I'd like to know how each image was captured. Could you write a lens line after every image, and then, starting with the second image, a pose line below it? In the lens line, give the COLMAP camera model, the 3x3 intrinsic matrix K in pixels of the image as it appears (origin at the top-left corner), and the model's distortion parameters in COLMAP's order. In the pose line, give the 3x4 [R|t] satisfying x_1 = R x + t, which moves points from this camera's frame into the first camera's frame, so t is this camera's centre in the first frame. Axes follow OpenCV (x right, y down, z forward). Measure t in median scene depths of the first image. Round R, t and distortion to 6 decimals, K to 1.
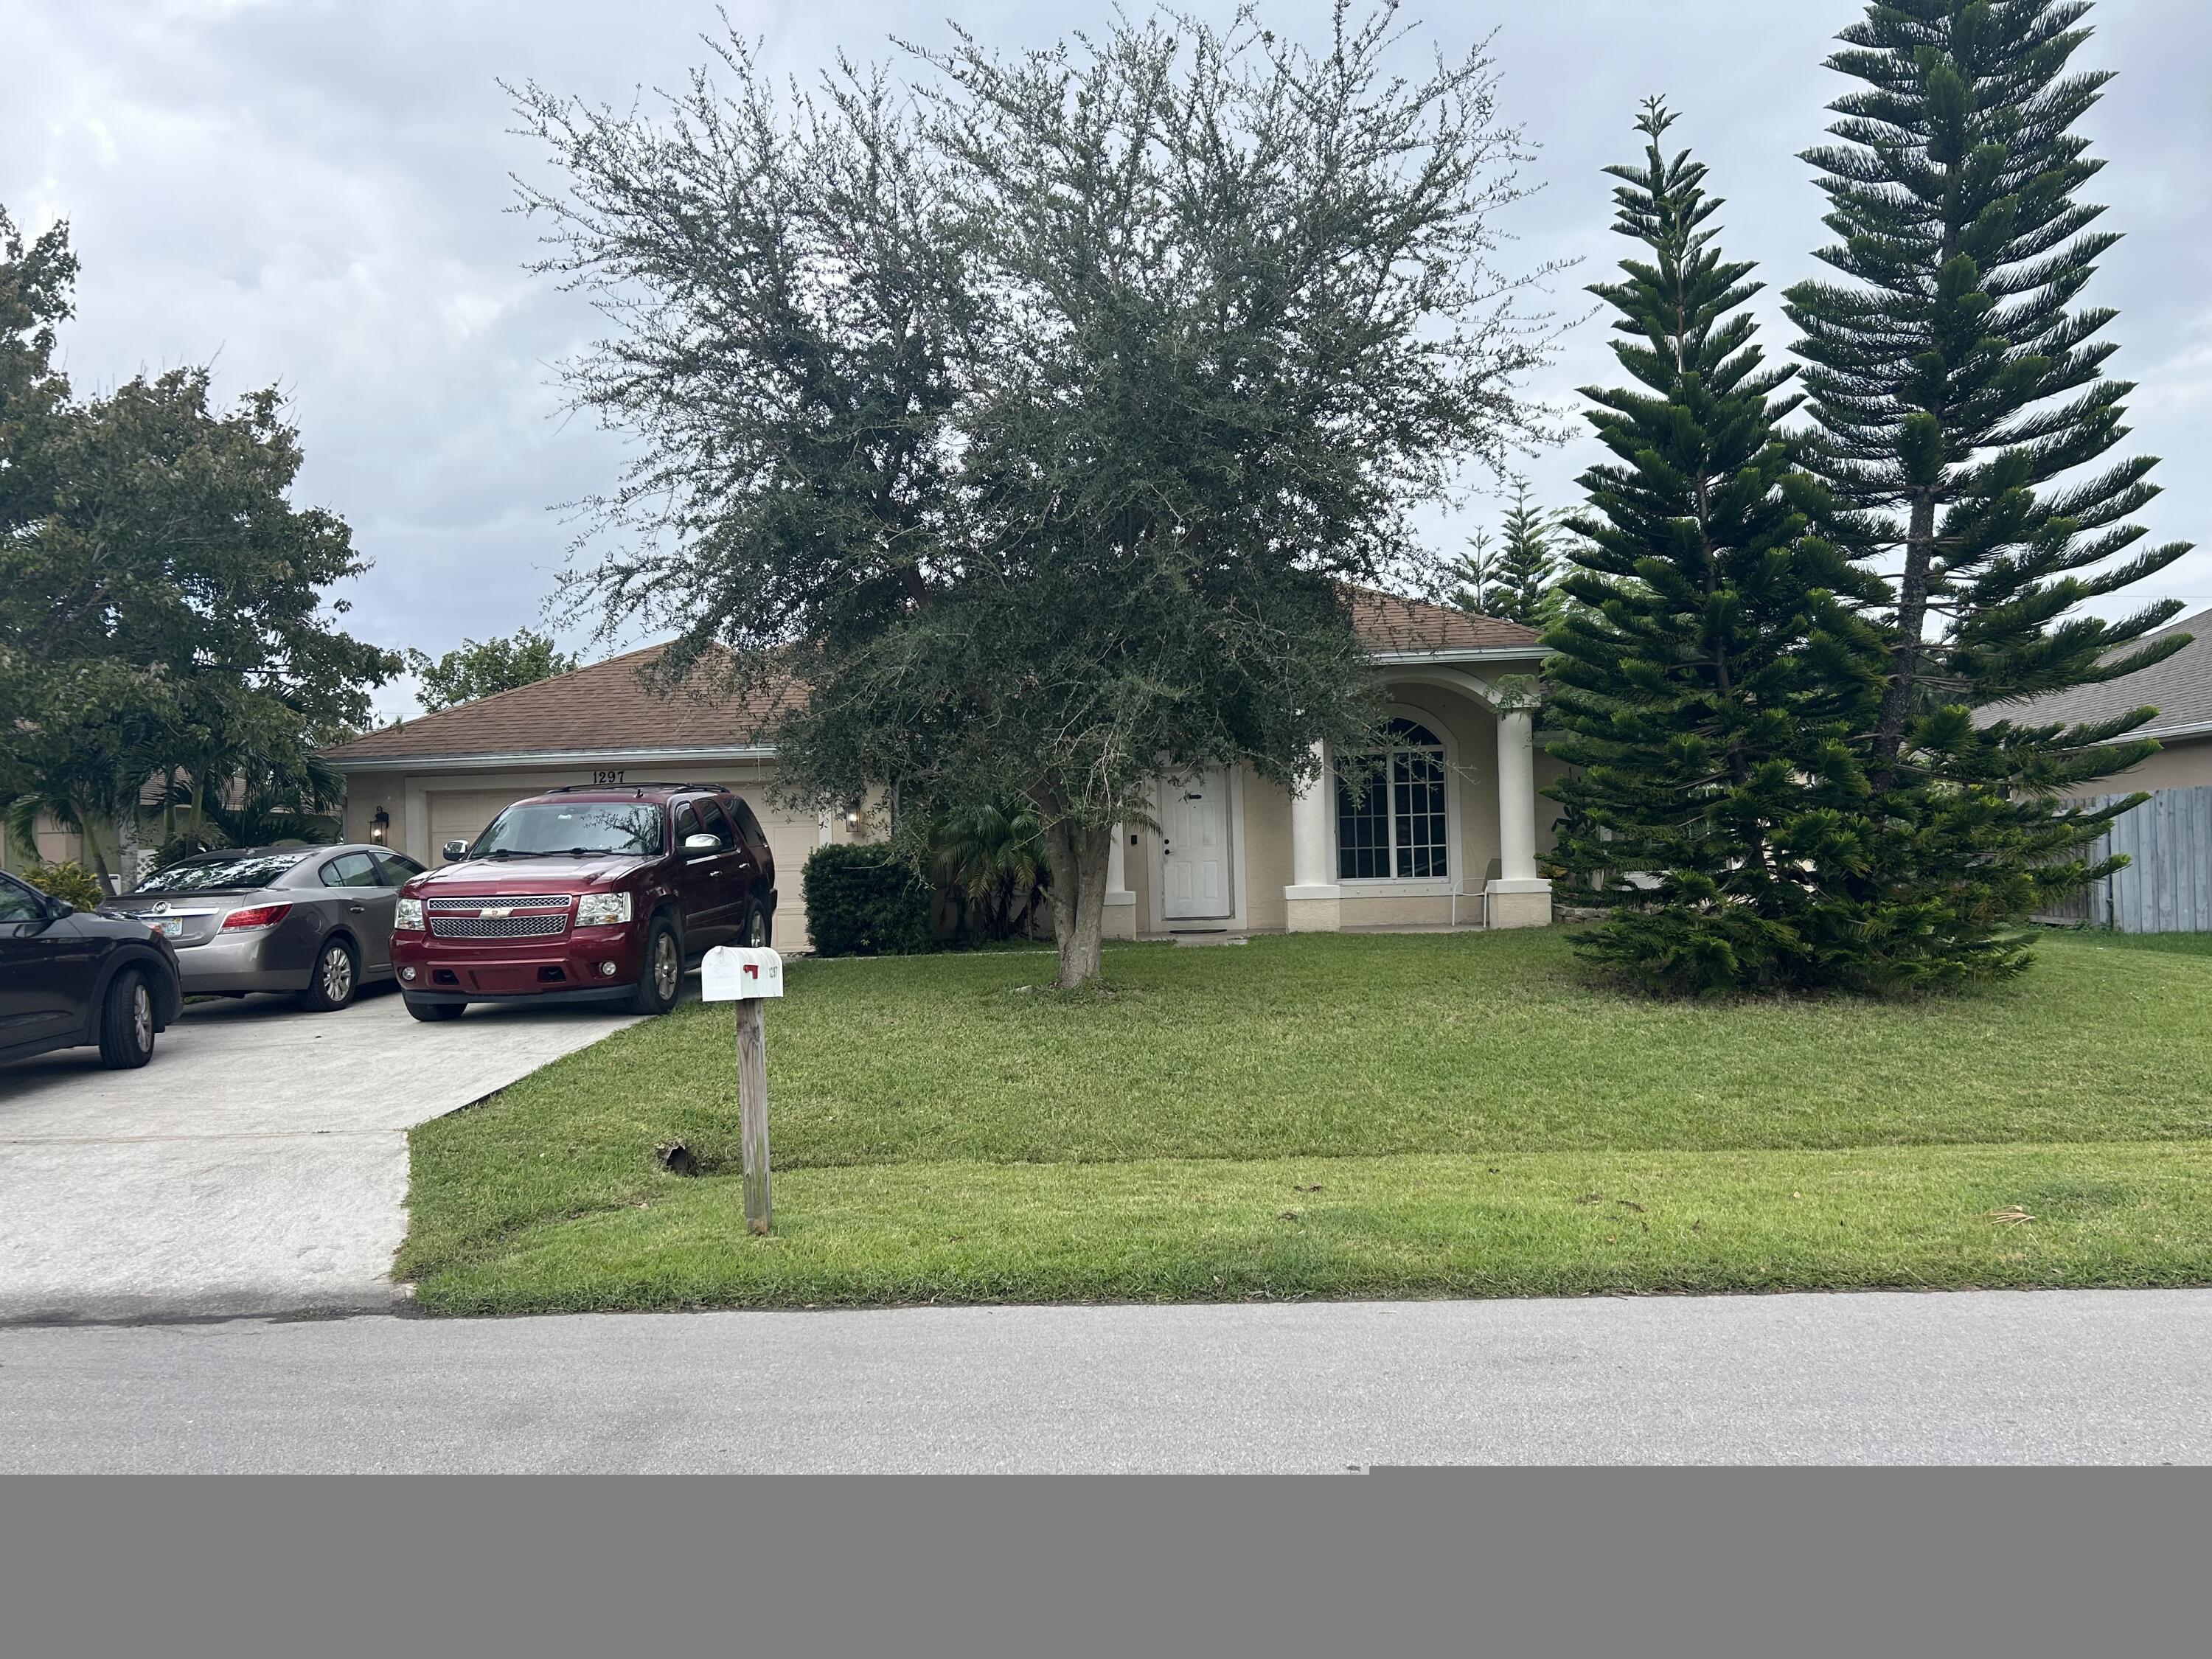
lens RADIAL K [[1672.7, 0, 1097.1], [0, 1672.7, 826.6], [0, 0, 1]] dist [0.061402, -0.071183]
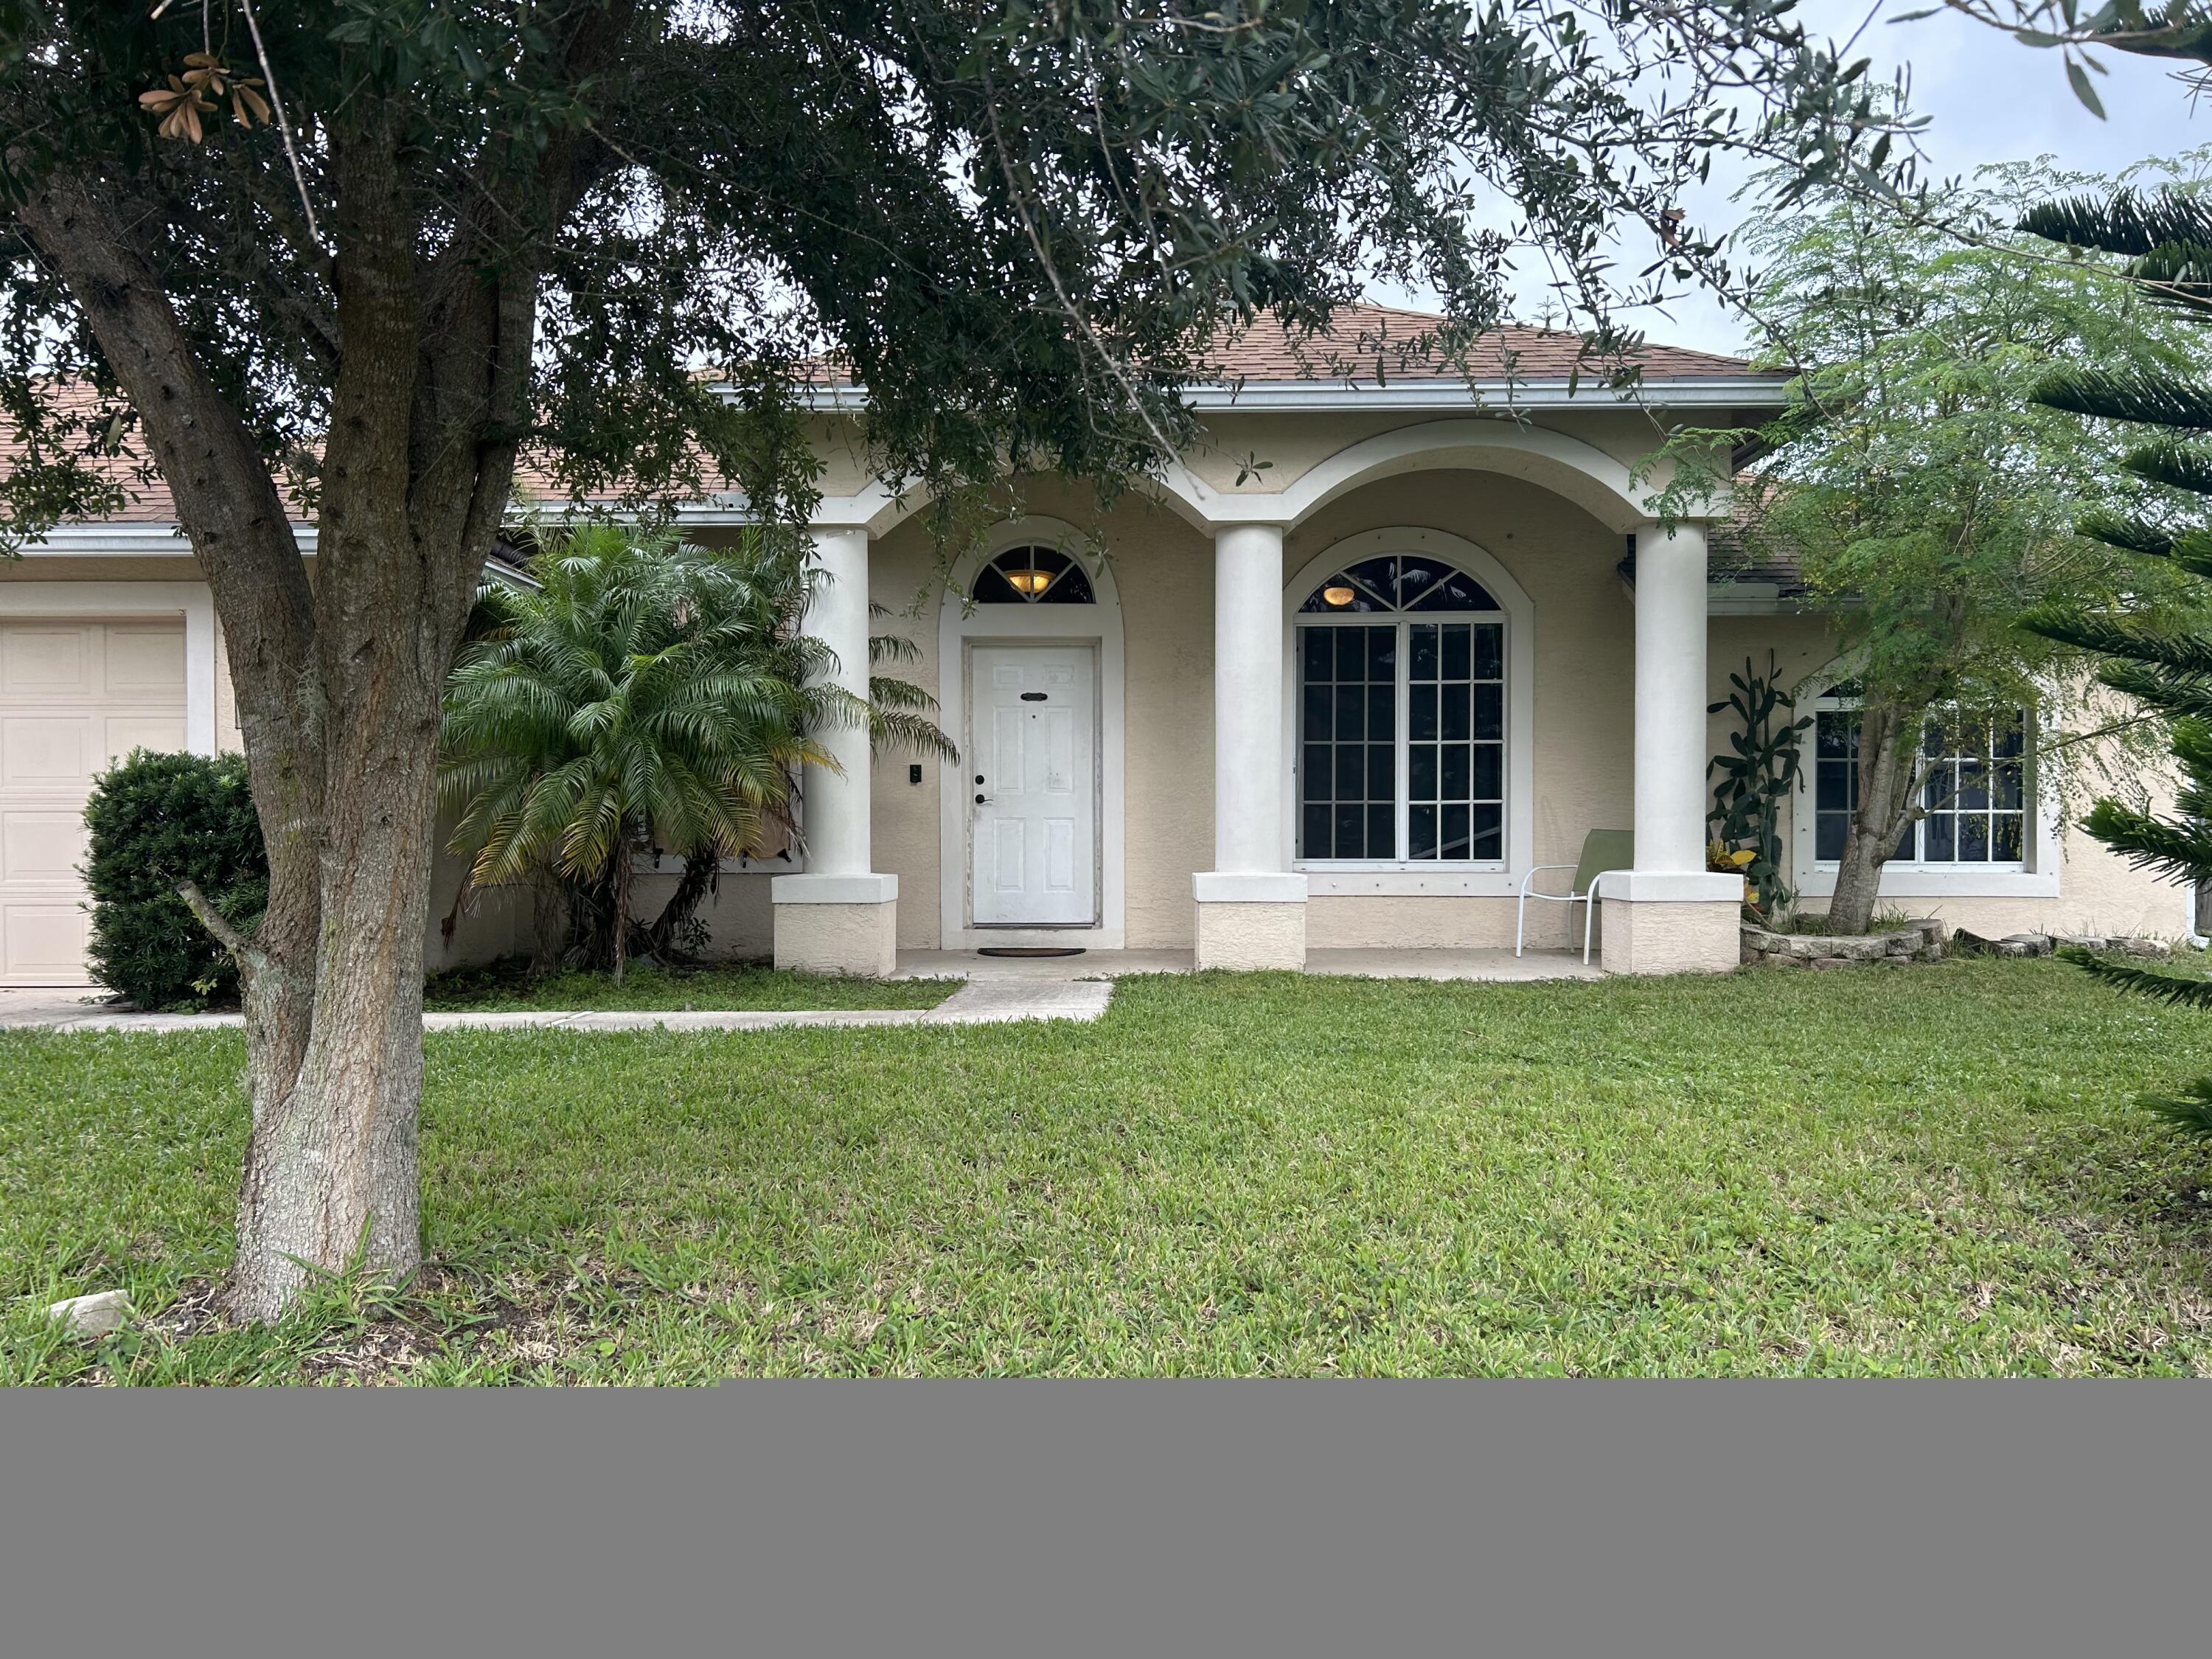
lens RADIAL K [[1672.7, 0, 1110.9], [0, 1672.7, 833.7], [0, 0, 1]] dist [0.061402, -0.071183]
pose [[0.998508, 0.027944, 0.046913, 0.059805], [-0.029345, 0.999135, 0.029451, 0.009348], [-0.046049, -0.030784, 0.998465, 0.474883]]
